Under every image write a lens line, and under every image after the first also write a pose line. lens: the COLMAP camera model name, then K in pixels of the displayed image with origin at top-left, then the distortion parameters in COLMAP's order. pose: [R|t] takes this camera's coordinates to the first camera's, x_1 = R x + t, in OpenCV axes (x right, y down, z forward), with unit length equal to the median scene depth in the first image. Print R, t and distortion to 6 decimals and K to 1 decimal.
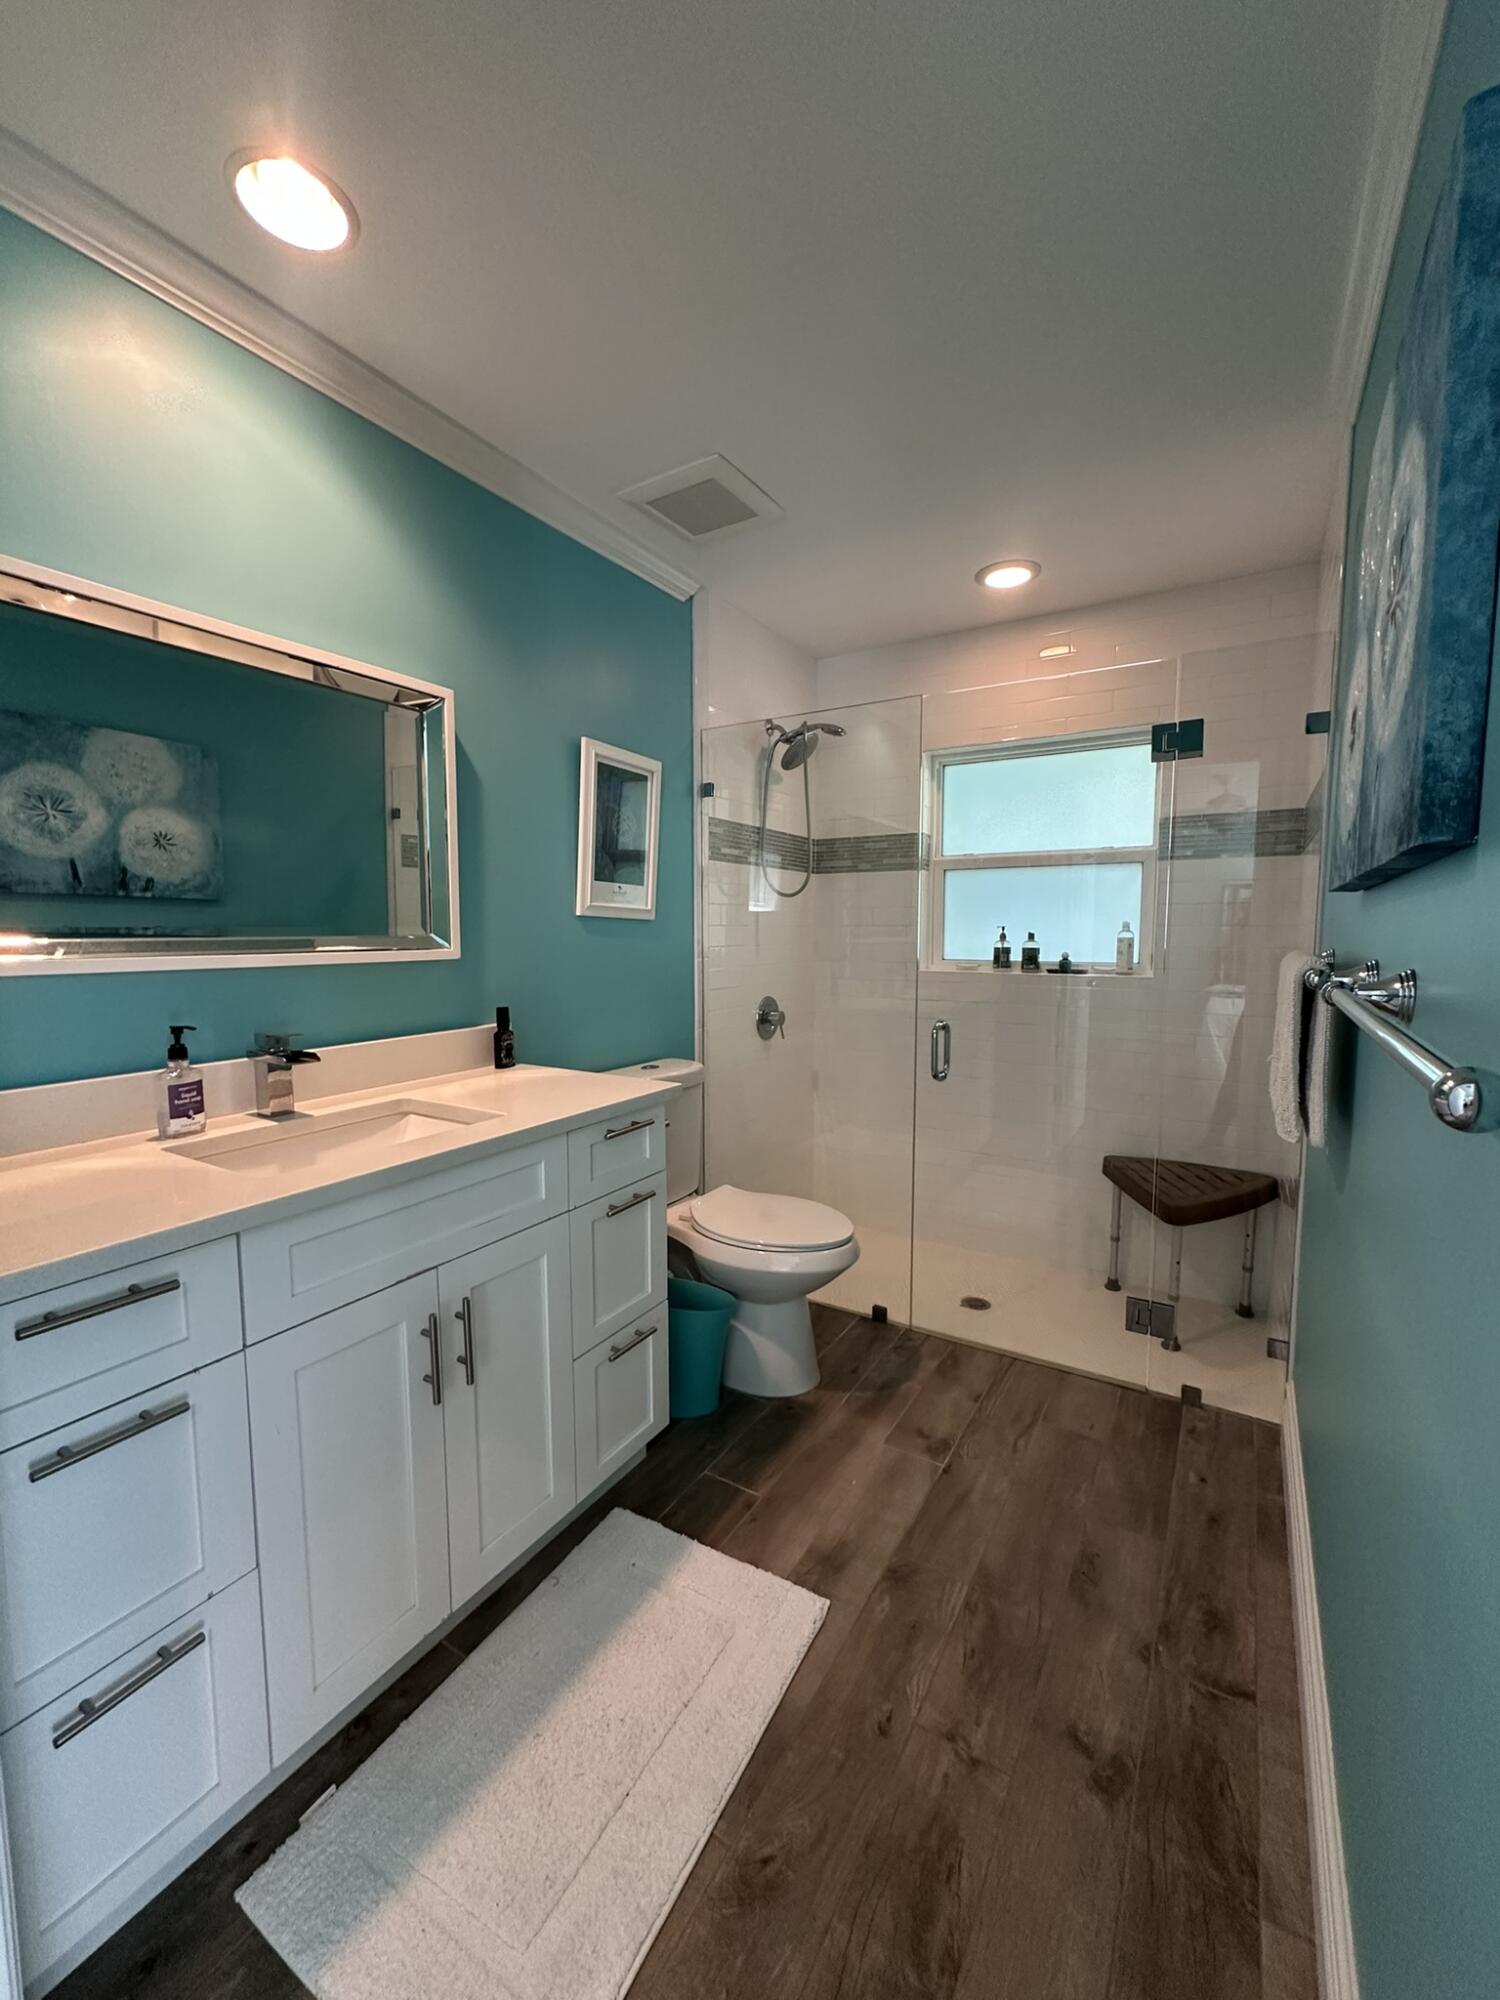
lens RADIAL K [[797.2, 0, 750.5], [0, 797.2, 1003.4], [0, 0, 1]] dist [0.000669, 0.000725]
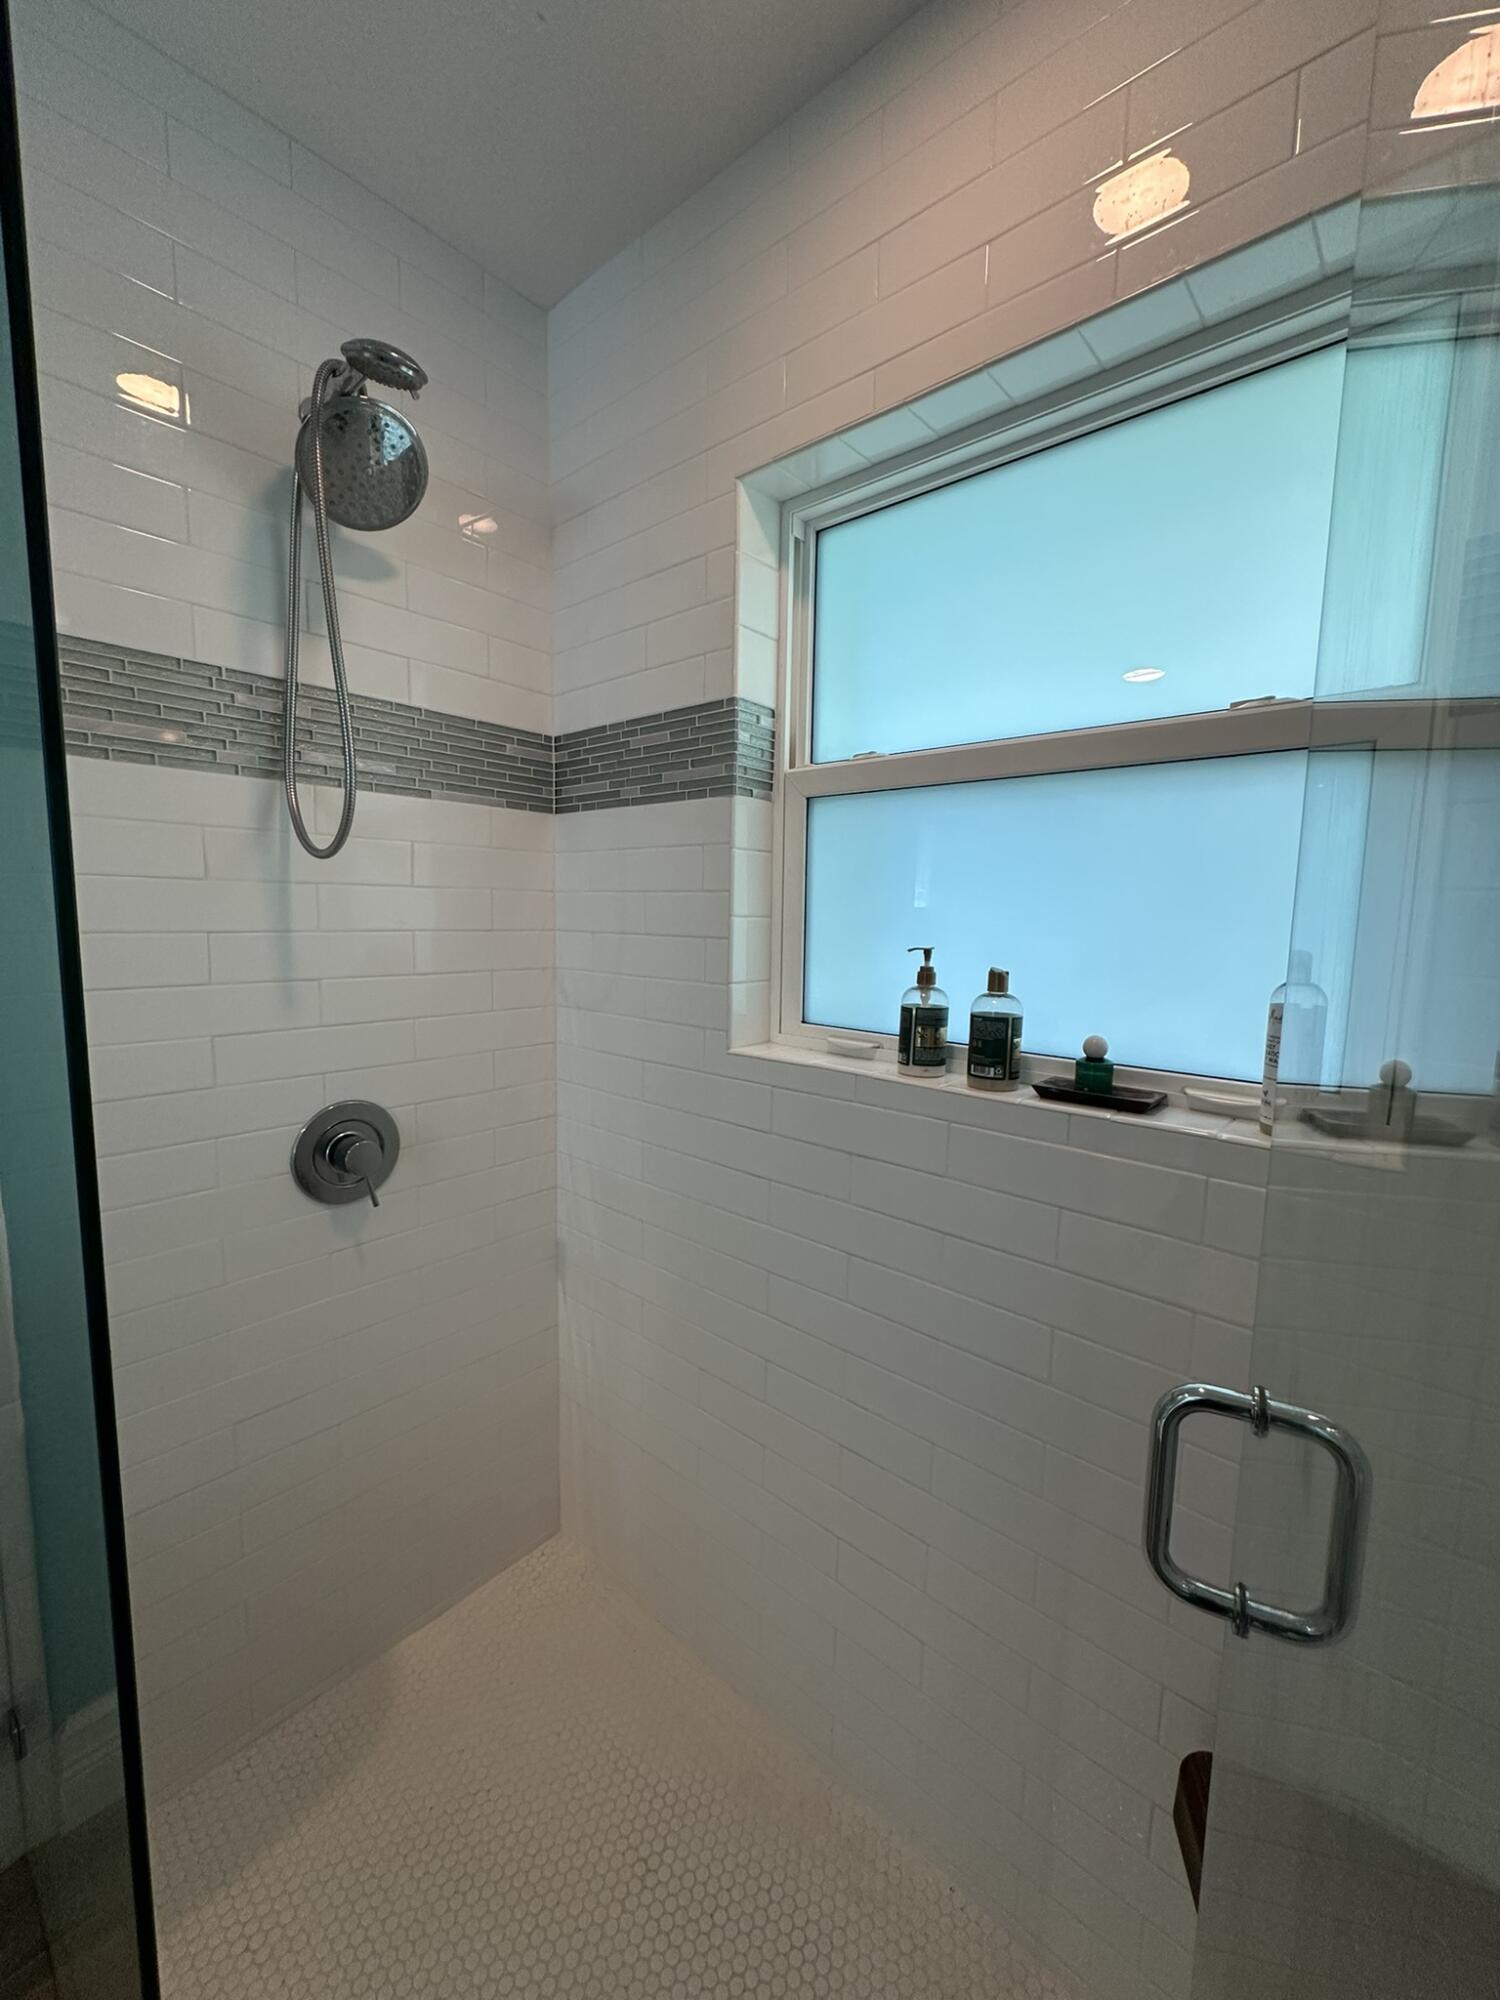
lens RADIAL K [[797.2, 0, 752.9], [0, 797.2, 1005.4], [0, 0, 1]] dist [0.000669, 0.000725]
pose [[0.976899, 0.041861, -0.209563, 0.315628], [-0.040125, 0.999116, 0.012532, -0.071726], [0.209903, -0.003834, 0.977715, 0.638006]]
